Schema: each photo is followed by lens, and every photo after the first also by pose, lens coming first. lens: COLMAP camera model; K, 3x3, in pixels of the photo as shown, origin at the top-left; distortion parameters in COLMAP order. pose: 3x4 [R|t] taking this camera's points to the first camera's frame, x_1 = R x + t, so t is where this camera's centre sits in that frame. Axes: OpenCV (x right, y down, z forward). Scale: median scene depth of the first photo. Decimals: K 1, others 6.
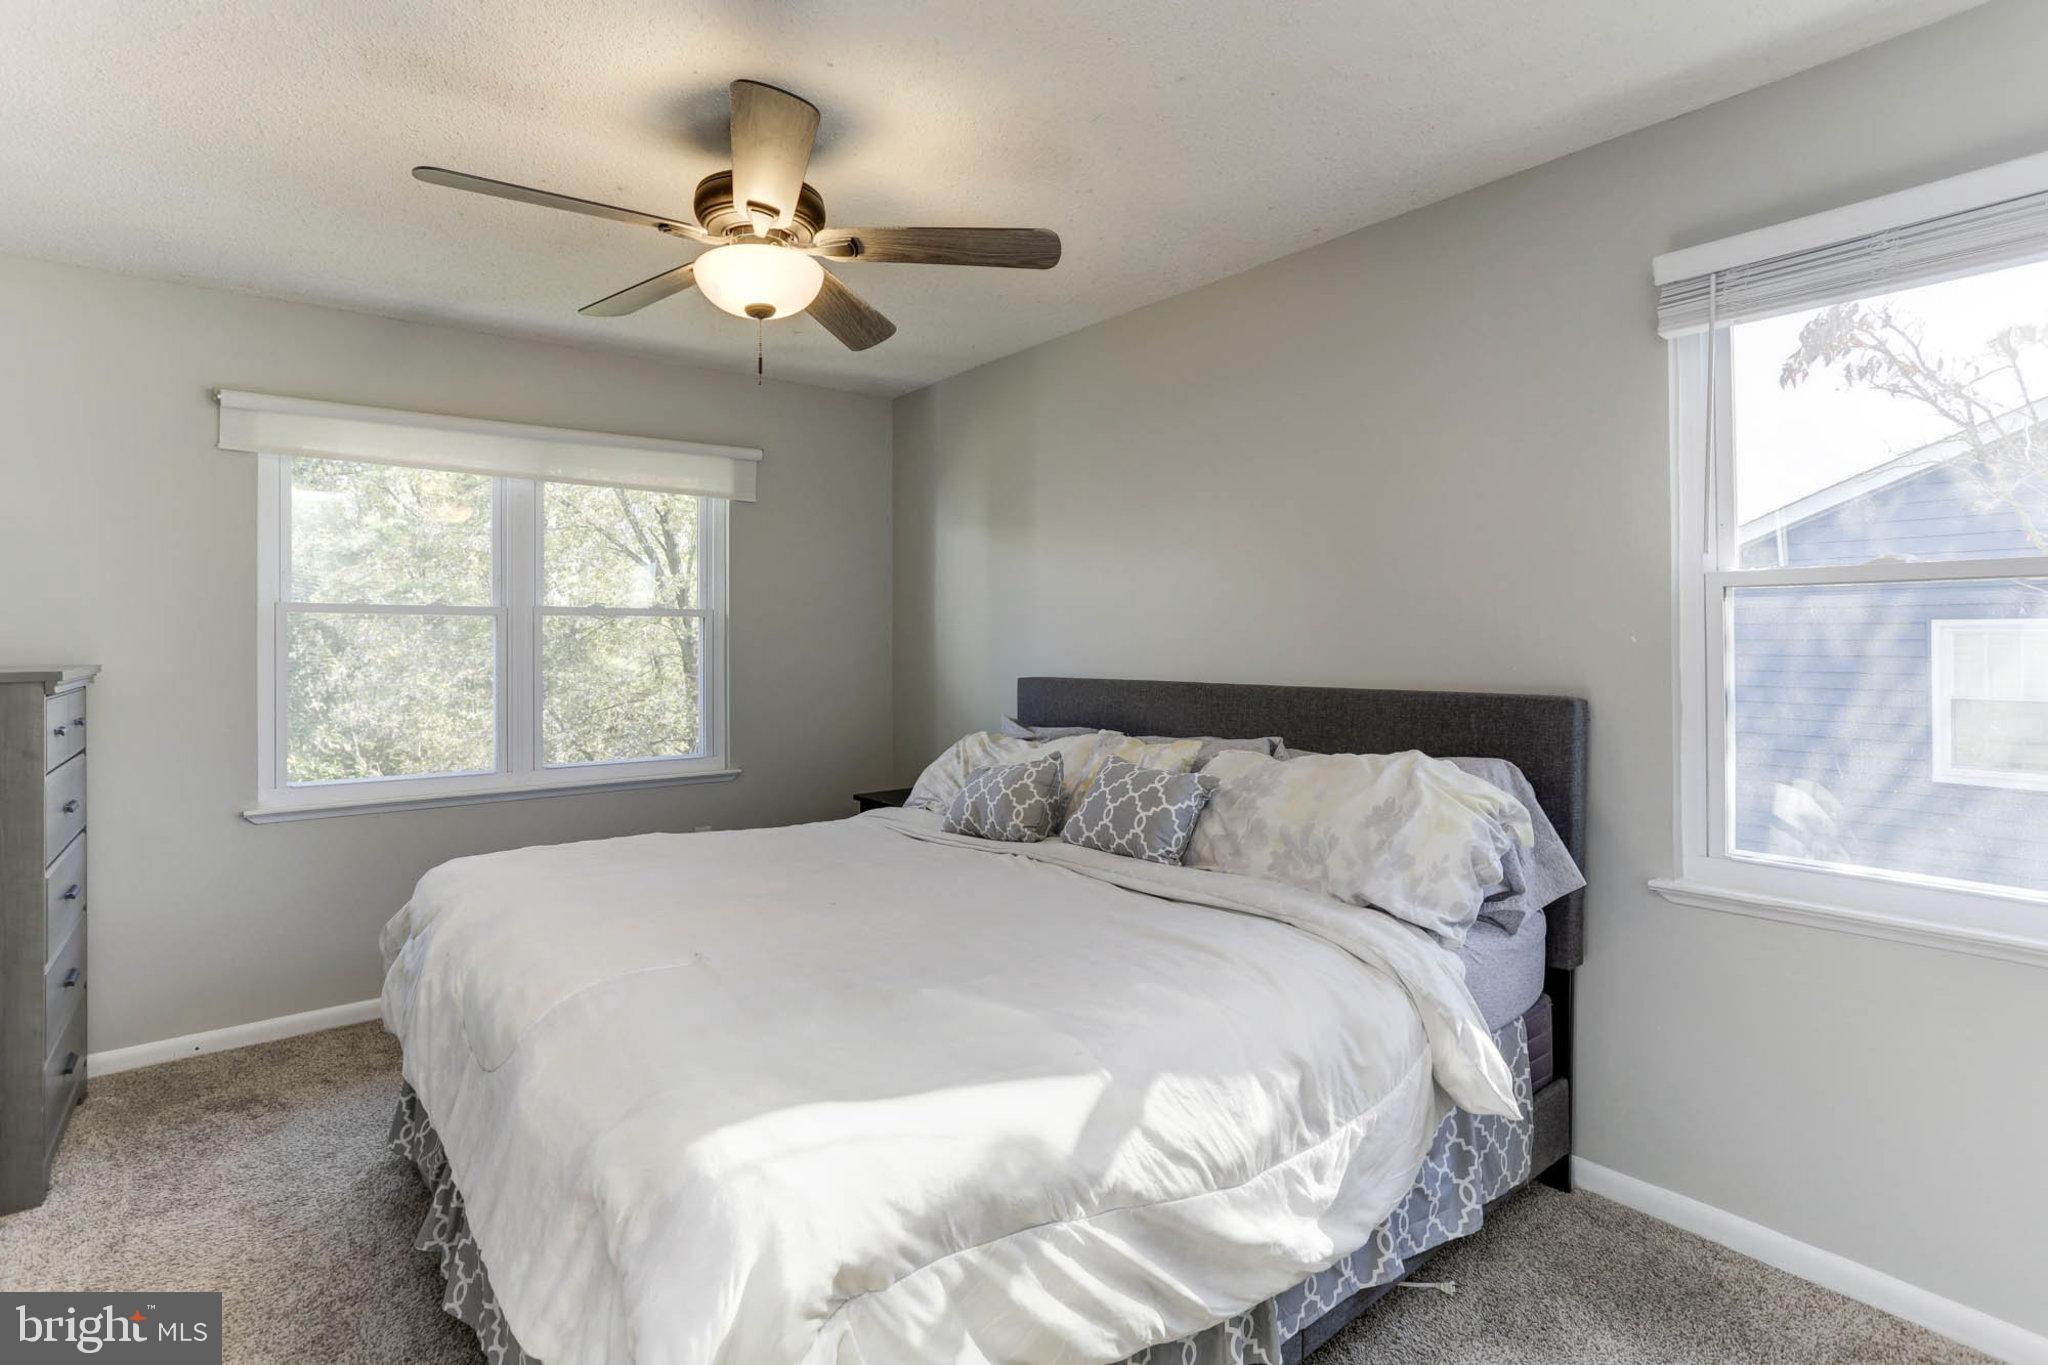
lens RADIAL K [[999.0, 0, 1029.0], [0, 999.0, 638.4], [0, 0, 1]] dist [-0.002881, -0.000186]
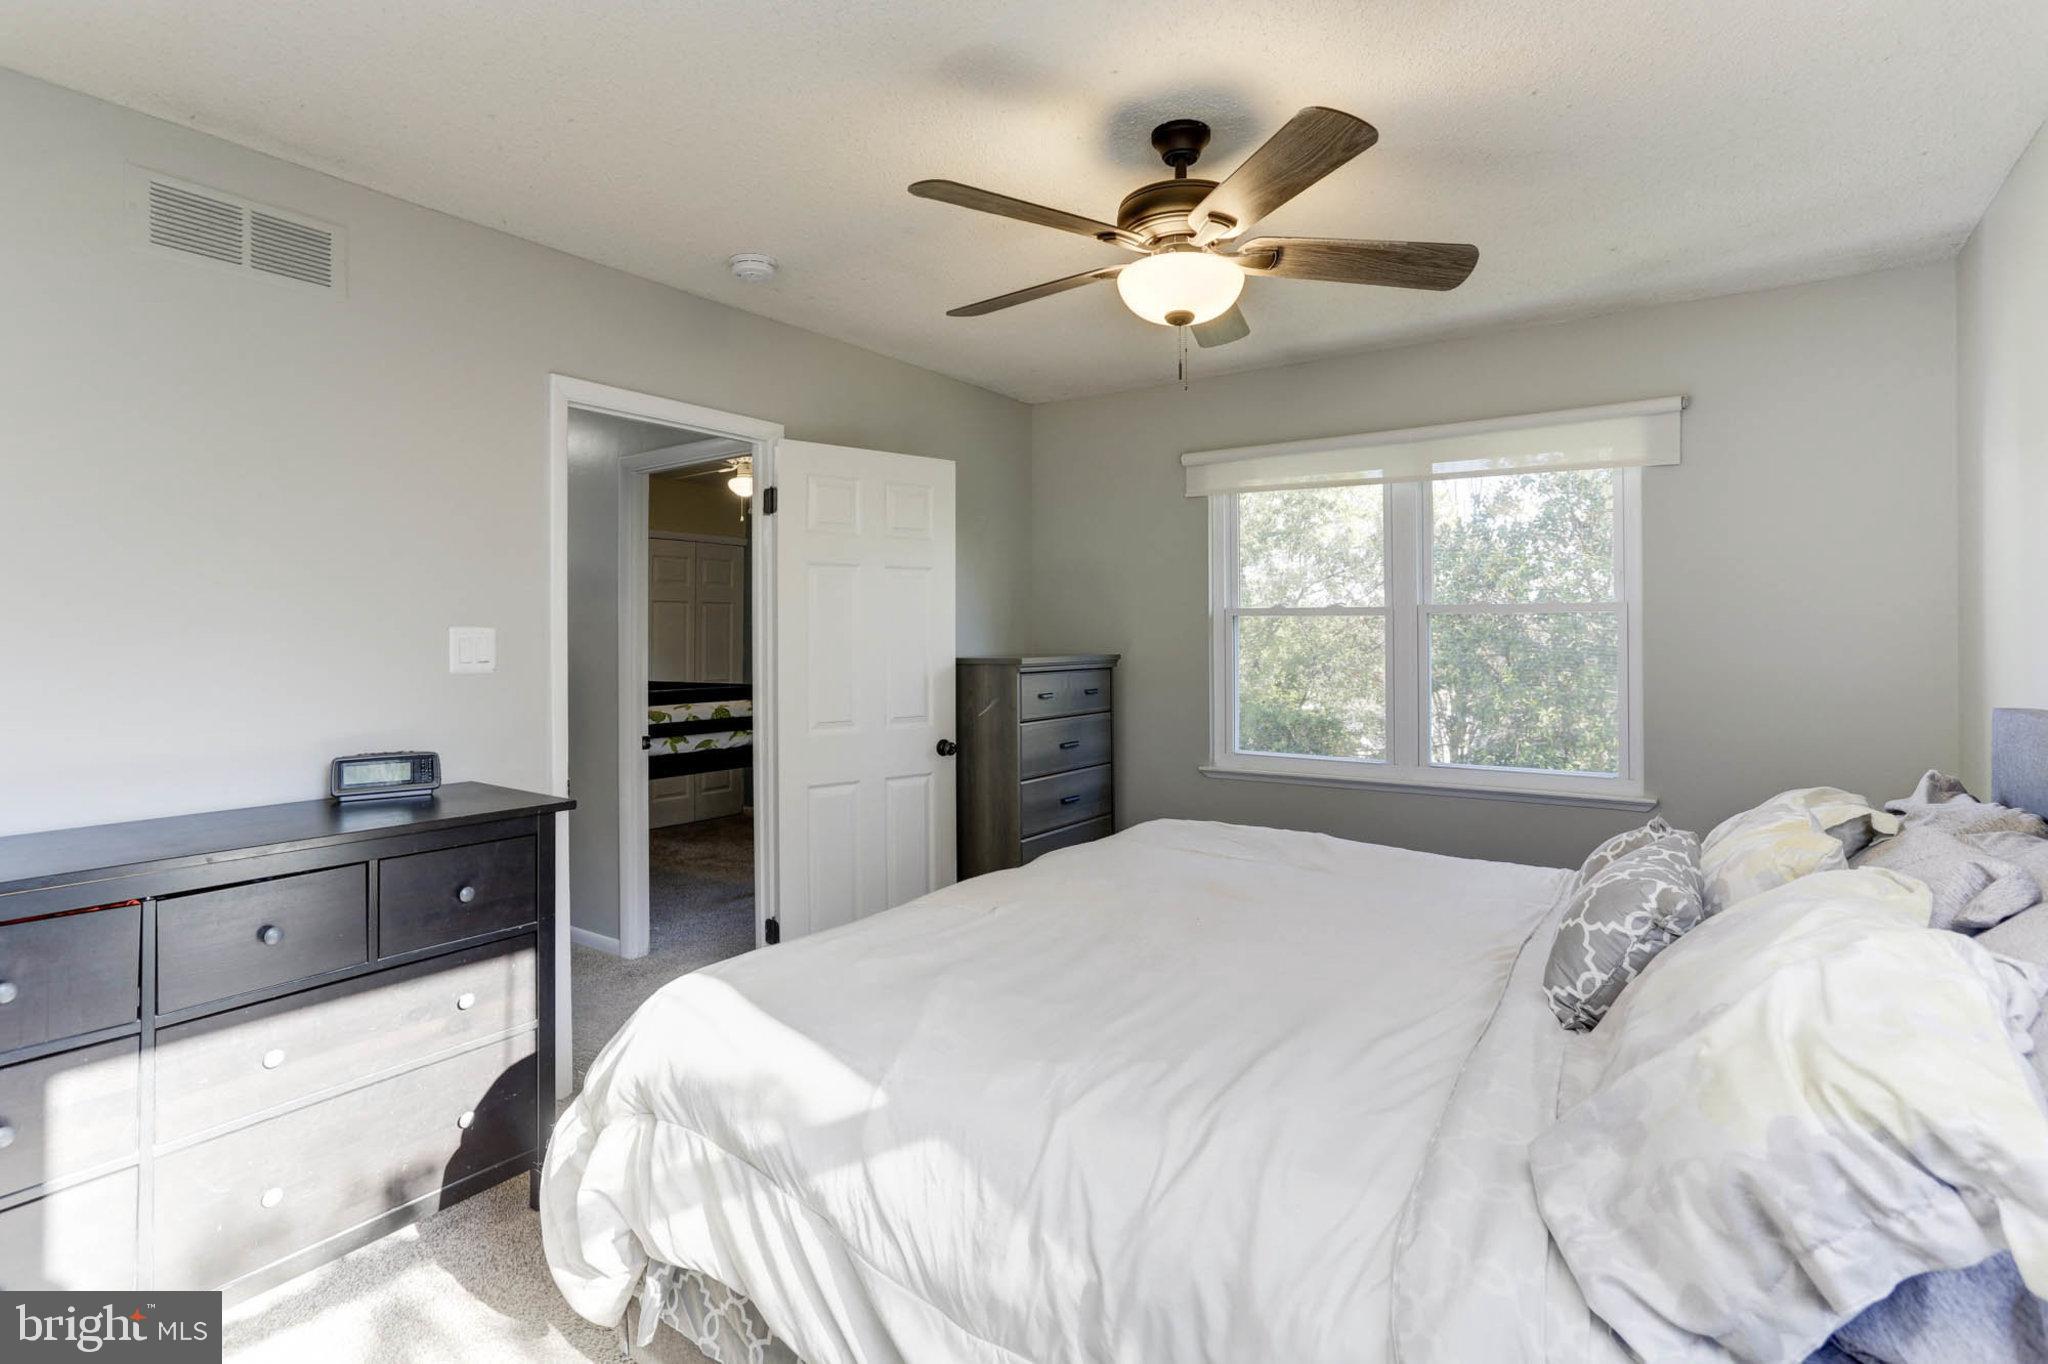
lens RADIAL K [[1026.3, 0, 1026.0], [0, 1026.3, 640.6], [0, 0, 1]] dist [-0.024277, 0.000466]
pose [[0.296742, 0.007305, -0.954930, 0.620274], [-0.001547, 0.999973, 0.007169, -0.004234], [0.954956, -0.000650, 0.296745, 0.502043]]
